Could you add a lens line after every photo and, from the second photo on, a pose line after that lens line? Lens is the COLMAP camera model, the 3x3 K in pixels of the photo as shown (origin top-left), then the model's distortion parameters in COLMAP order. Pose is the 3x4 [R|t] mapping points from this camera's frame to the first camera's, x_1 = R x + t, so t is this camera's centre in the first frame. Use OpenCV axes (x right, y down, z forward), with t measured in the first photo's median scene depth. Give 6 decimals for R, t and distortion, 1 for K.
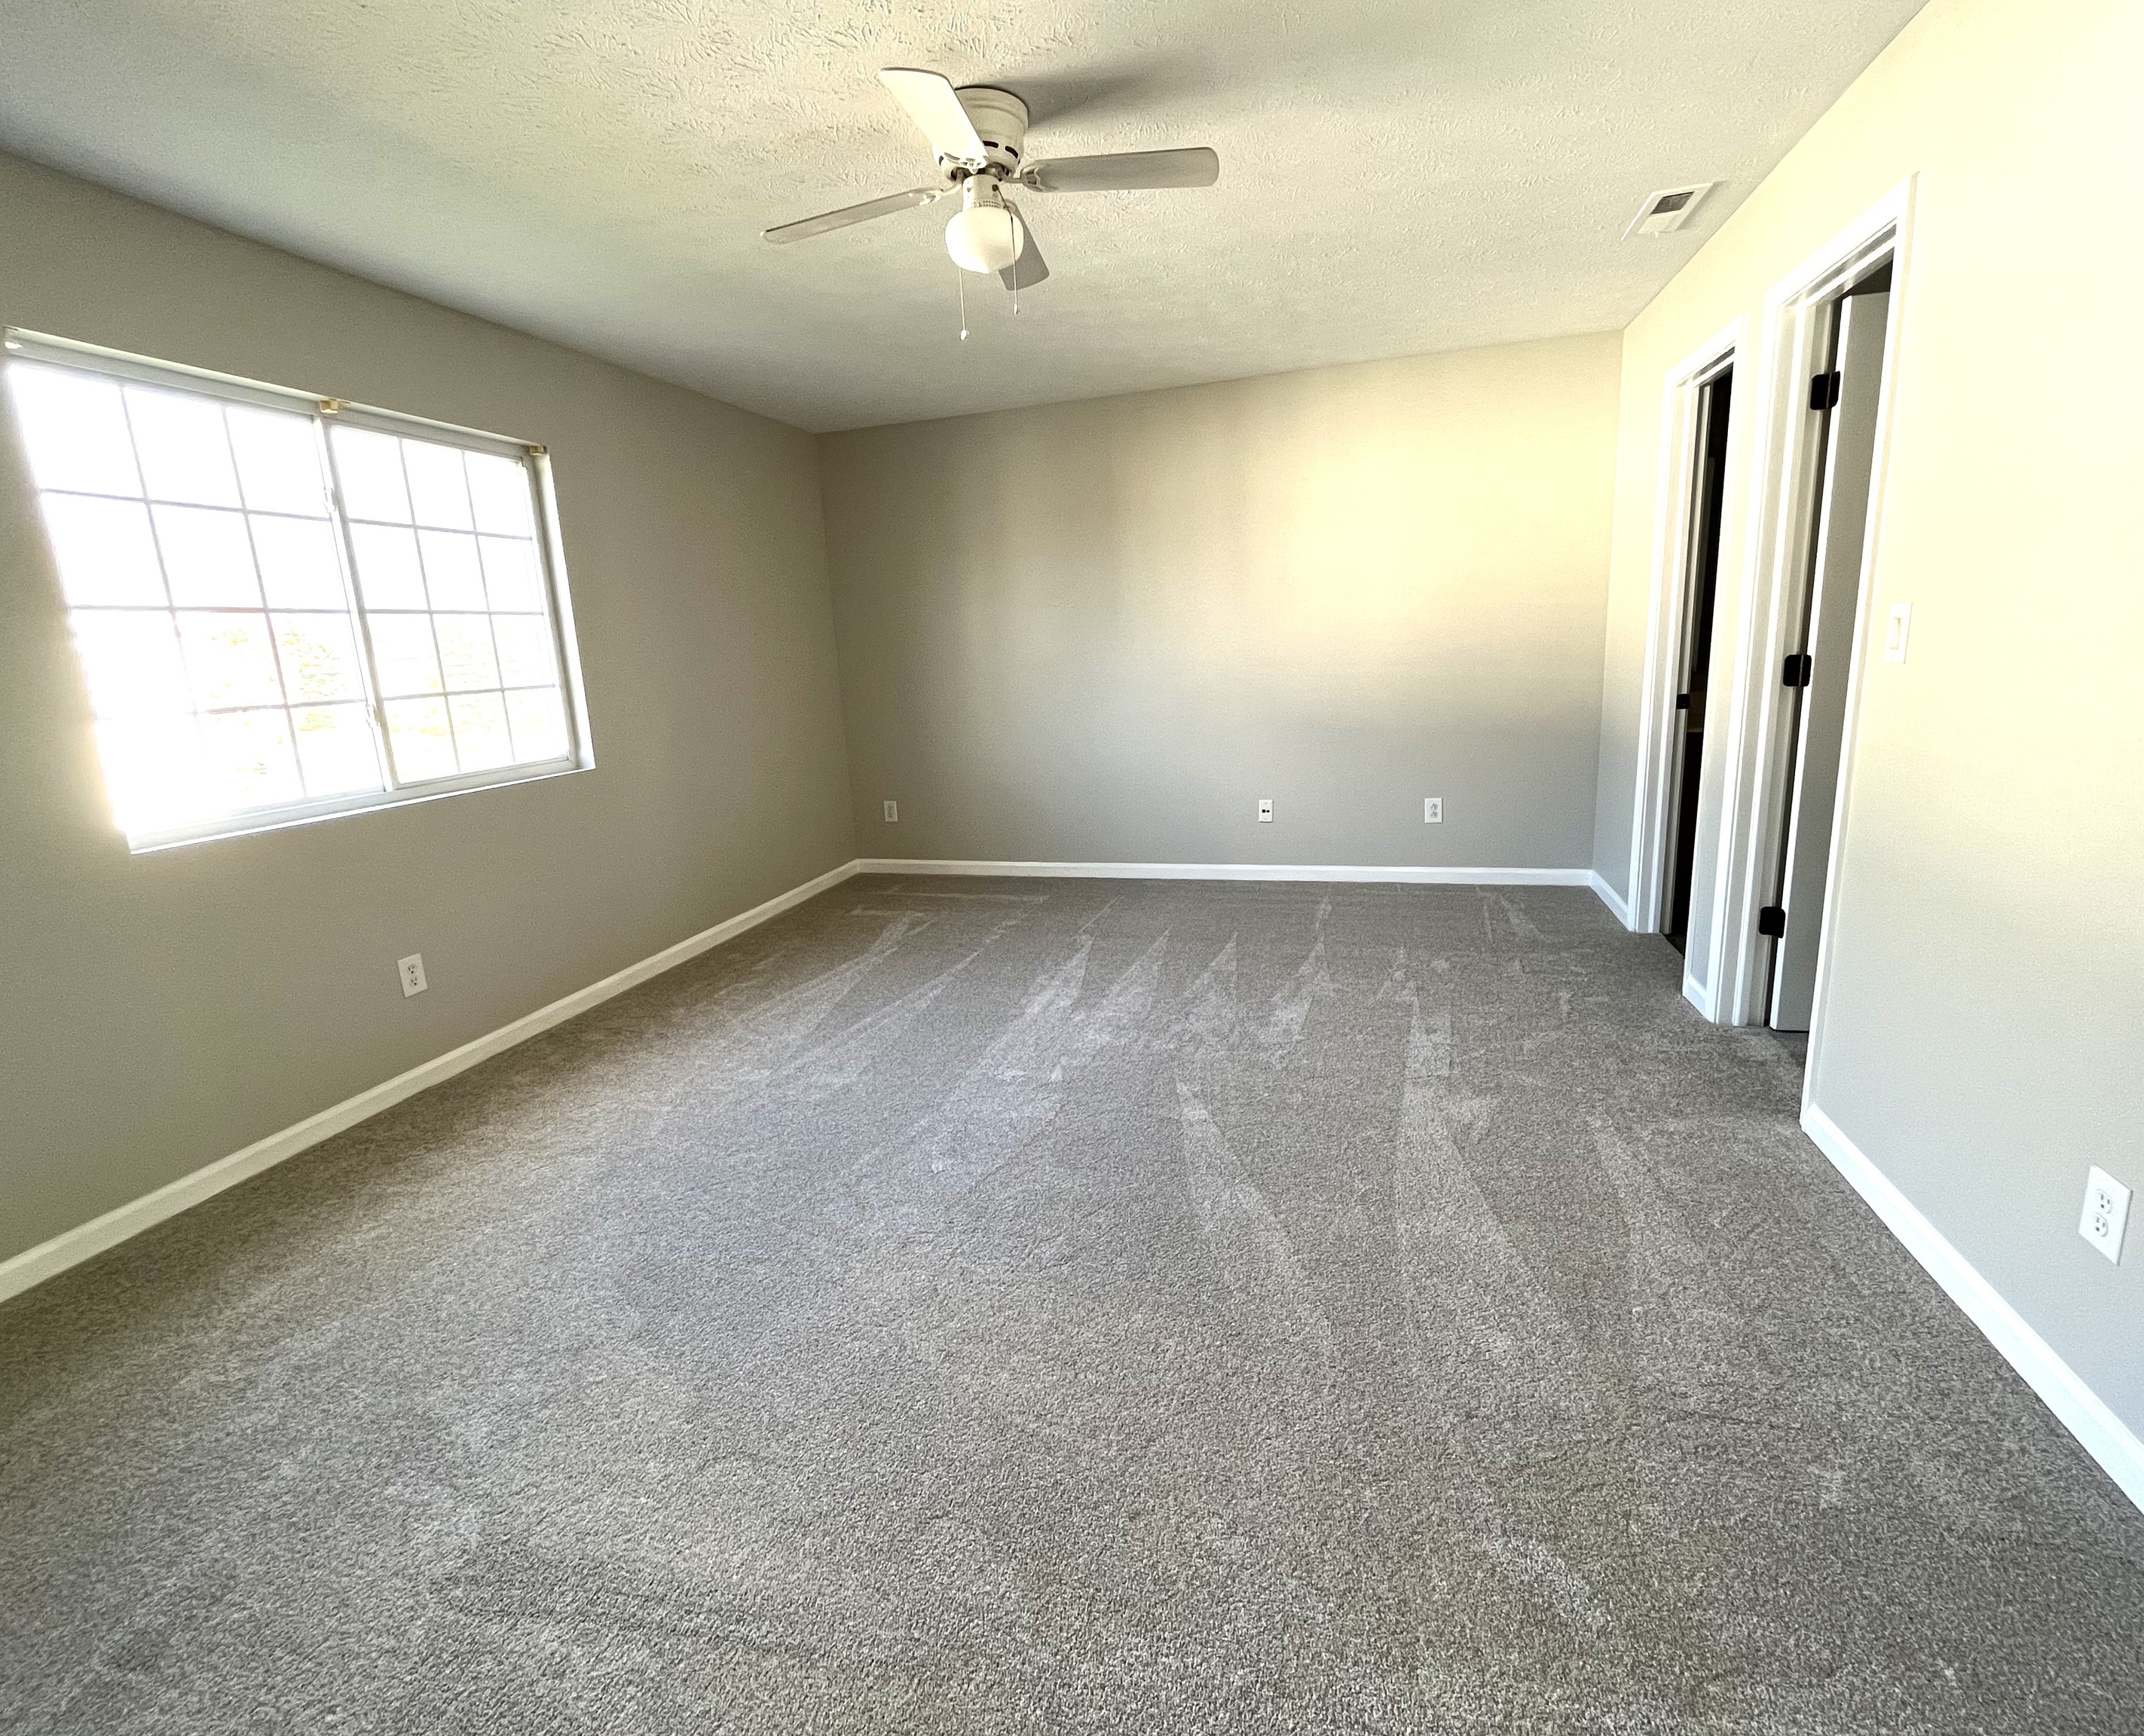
lens RADIAL K [[969.4, 0, 1070.0], [0, 969.4, 851.5], [0, 0, 1]] dist [0.003957, 0.000394]
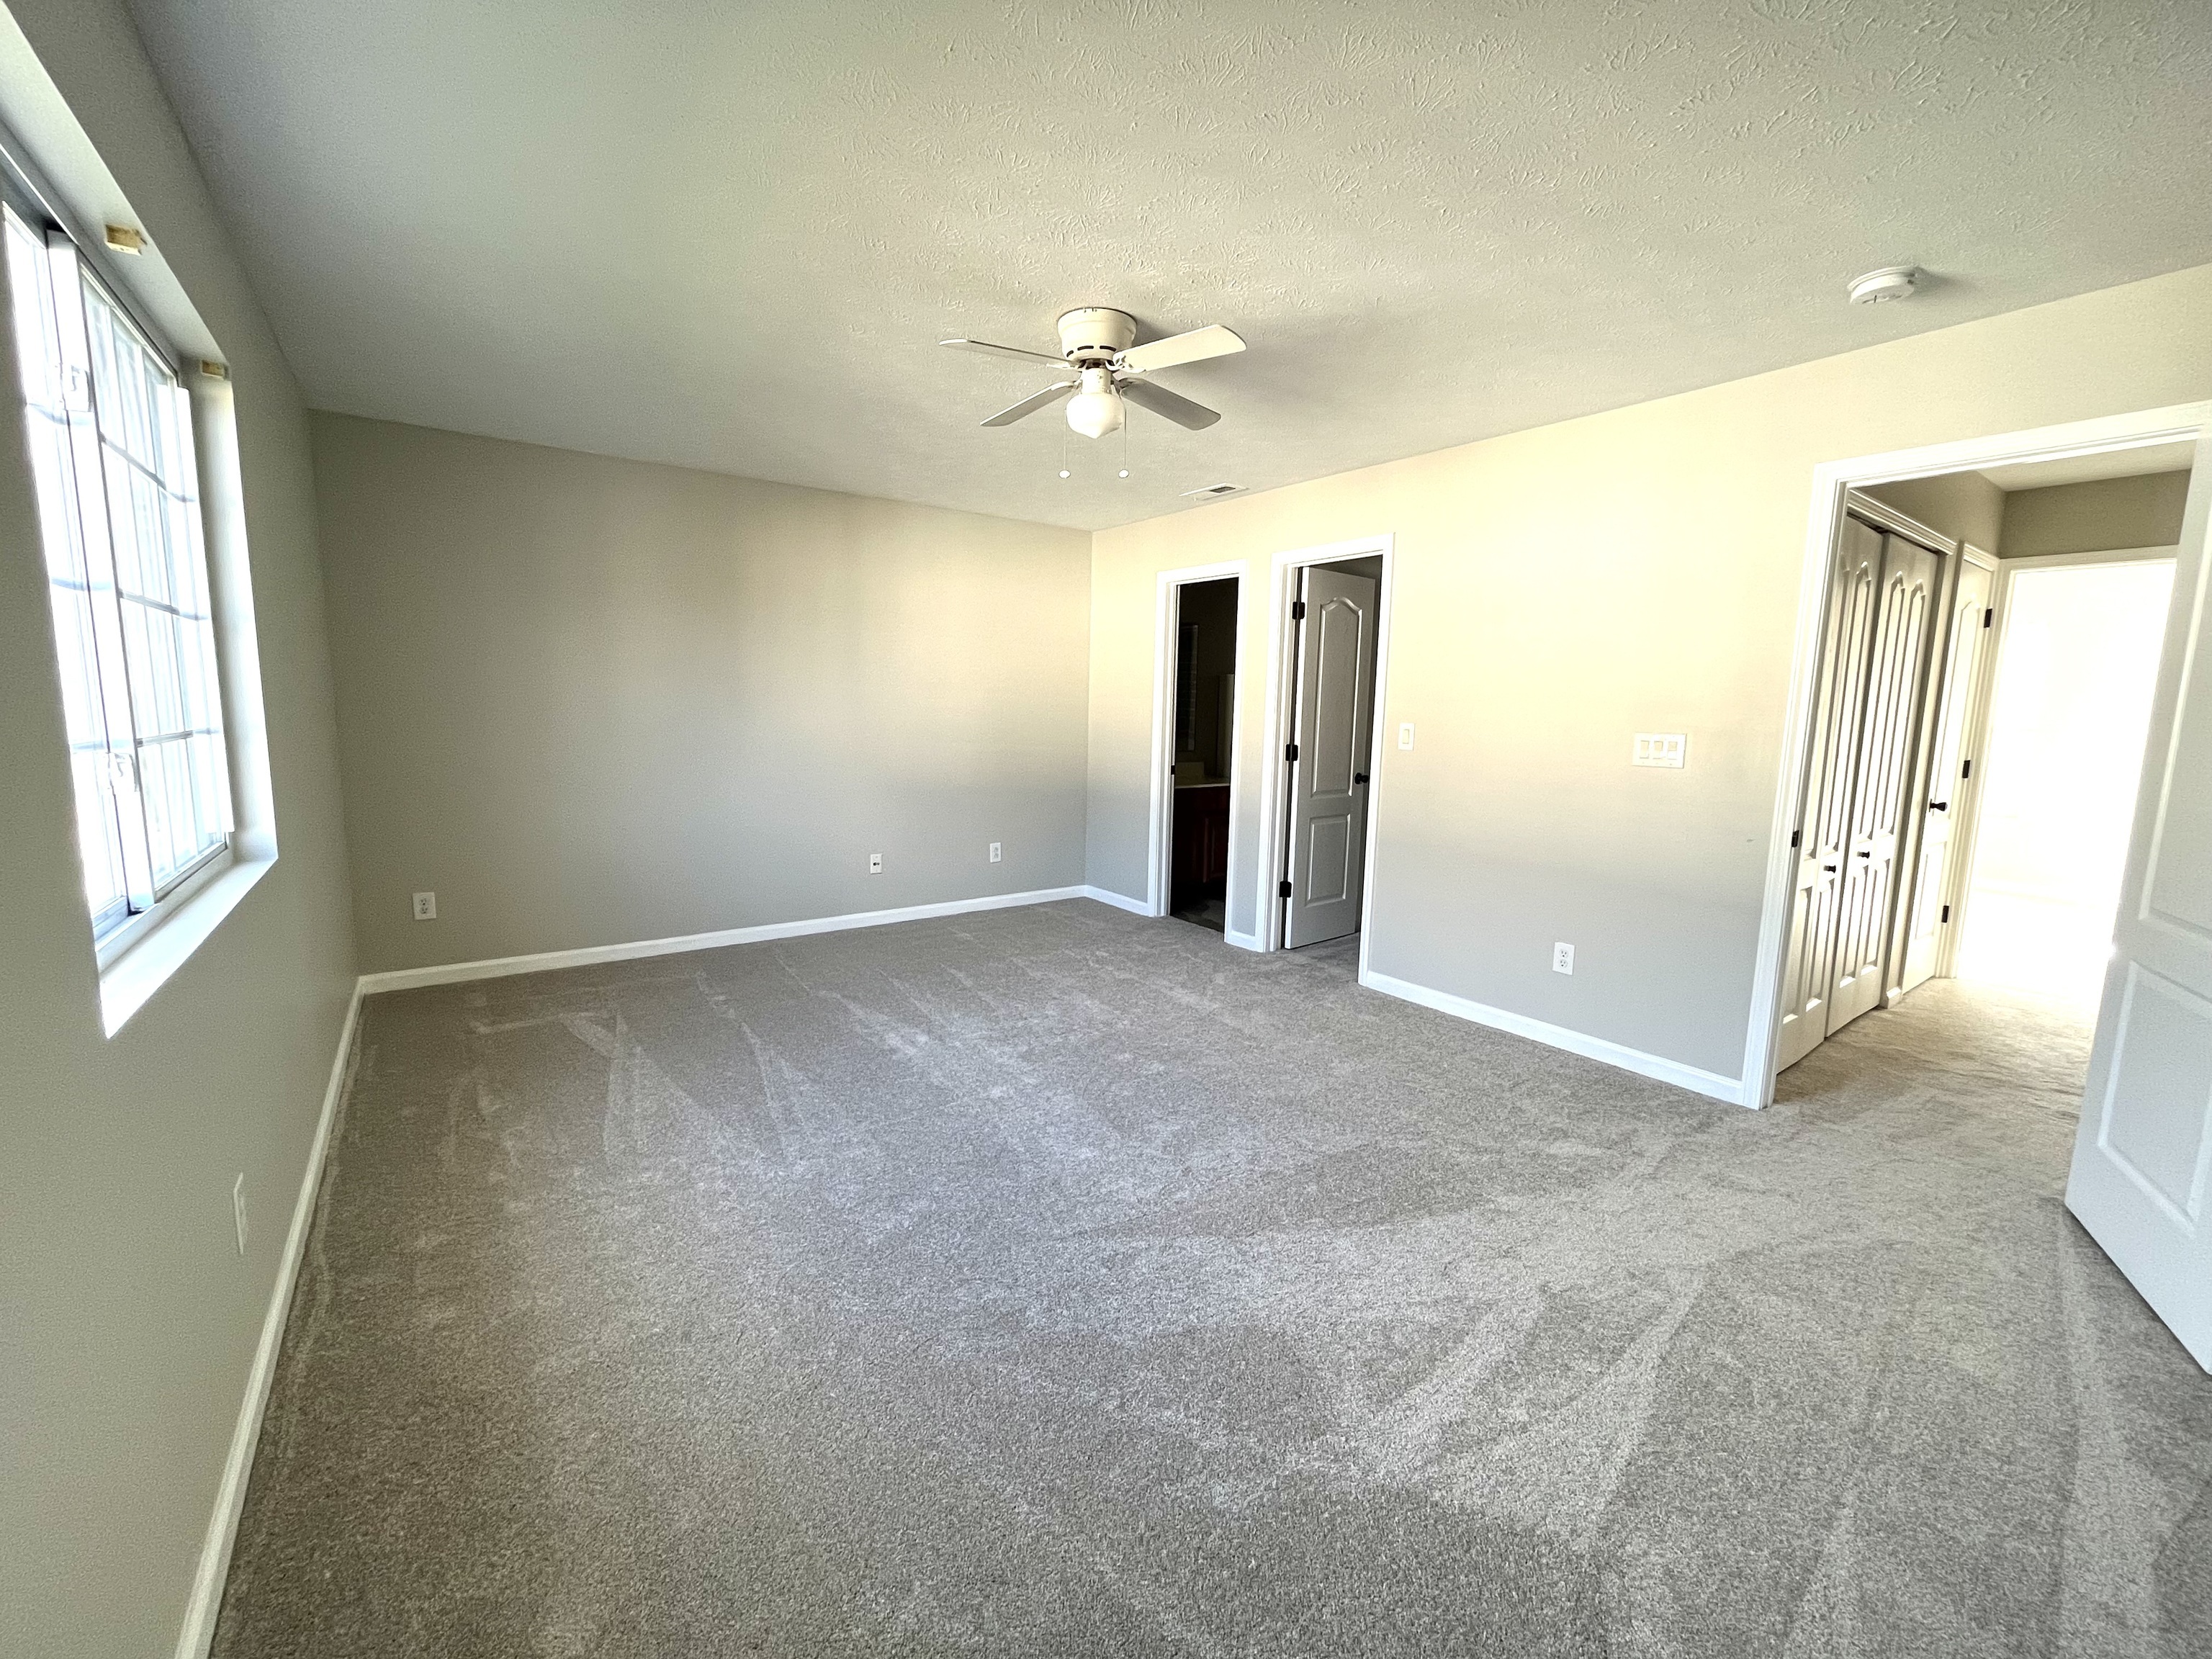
lens RADIAL K [[897.7, 0, 1107.0], [0, 897.7, 830.7], [0, 0, 1]] dist [-0.003310, 0.000539]
pose [[0.599455, -0.046423, 0.799061, -0.633277], [0.122506, 0.991876, -0.034279, -0.014343], [-0.790978, 0.118438, 0.600272, 0.190998]]
